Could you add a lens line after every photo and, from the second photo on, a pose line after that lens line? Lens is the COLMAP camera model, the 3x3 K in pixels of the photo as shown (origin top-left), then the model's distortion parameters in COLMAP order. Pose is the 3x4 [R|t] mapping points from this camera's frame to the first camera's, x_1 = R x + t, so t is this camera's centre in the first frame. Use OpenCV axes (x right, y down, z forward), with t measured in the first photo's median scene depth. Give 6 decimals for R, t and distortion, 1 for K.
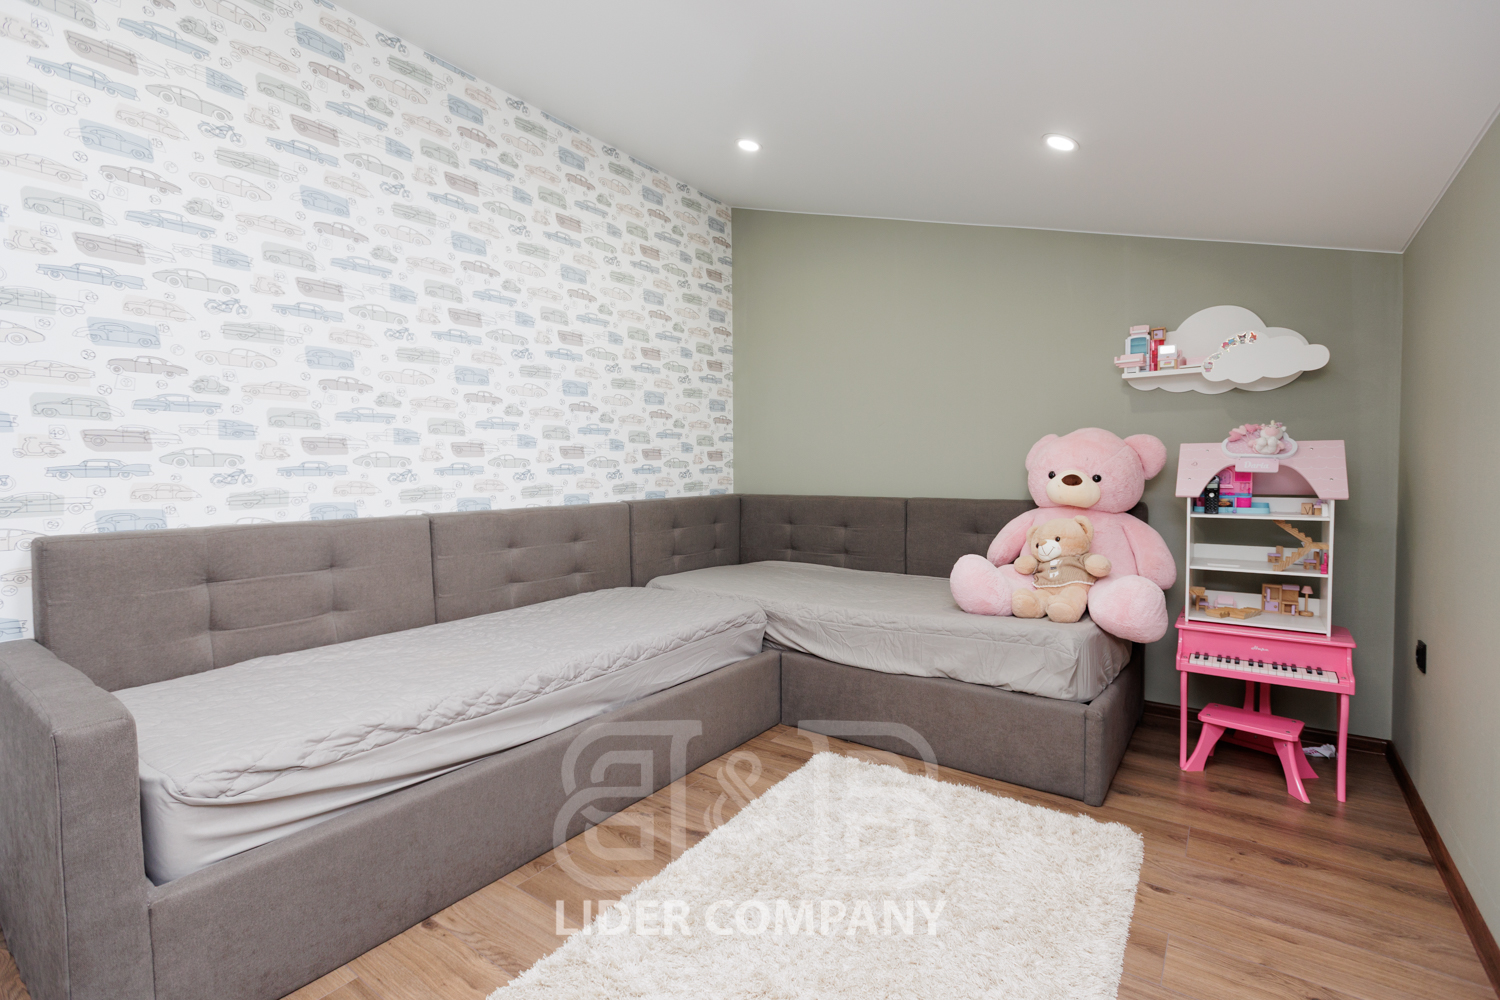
lens RADIAL K [[678.5, 0, 756.4], [0, 678.5, 497.9], [0, 0, 1]] dist [0.004070, -0.001955]
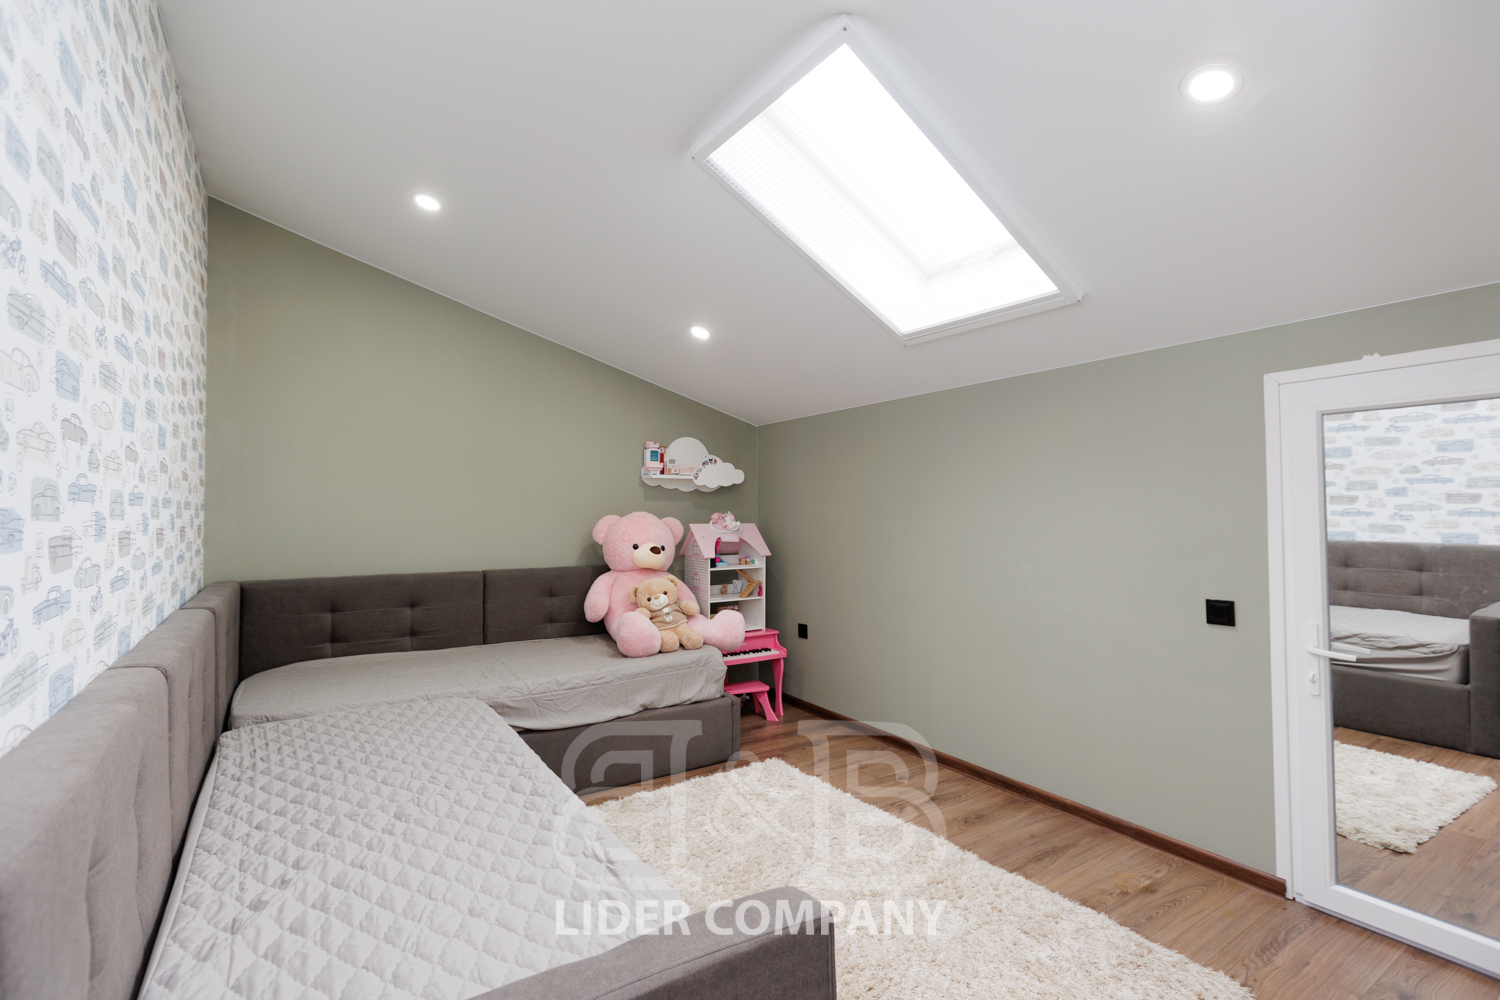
lens RADIAL K [[678.5, 0, 752.6], [0, 678.5, 503.1], [0, 0, 1]] dist [0.004070, -0.001955]
pose [[0.359044, 0.021807, 0.933066, -0.818197], [0.037130, 0.998602, -0.037626, -0.066834], [-0.932582, 0.048154, 0.357732, 0.317241]]
